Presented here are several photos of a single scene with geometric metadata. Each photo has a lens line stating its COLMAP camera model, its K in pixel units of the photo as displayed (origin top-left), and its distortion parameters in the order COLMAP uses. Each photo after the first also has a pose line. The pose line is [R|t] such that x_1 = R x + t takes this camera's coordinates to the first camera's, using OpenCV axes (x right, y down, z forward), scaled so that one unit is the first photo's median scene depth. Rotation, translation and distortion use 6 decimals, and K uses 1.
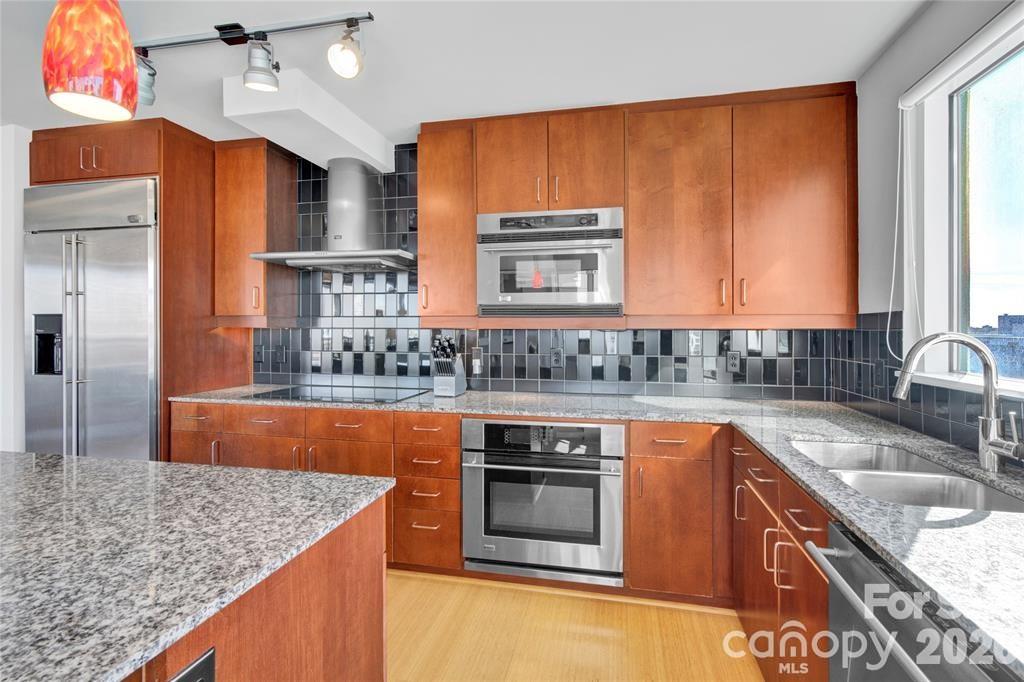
lens RADIAL K [[490.4, 0, 499.3], [0, 490.4, 330.3], [0, 0, 1]] dist [-0.003096, -0.000453]
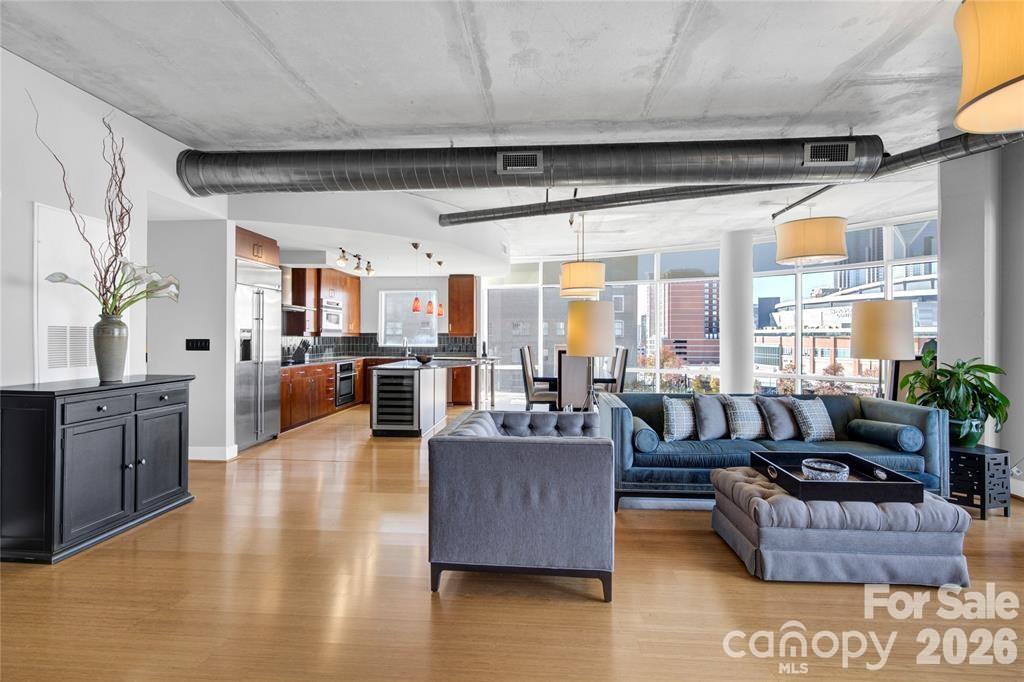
lens RADIAL K [[475.1, 0, 511.4], [0, 475.1, 335.4], [0, 0, 1]] dist [0.002232, 0.000366]
pose [[-0.147810, 0.000227, 0.989016, -3.040307], [-0.003999, 0.999992, -0.000827, -0.010547], [-0.989008, -0.004077, -0.147808, 0.281393]]
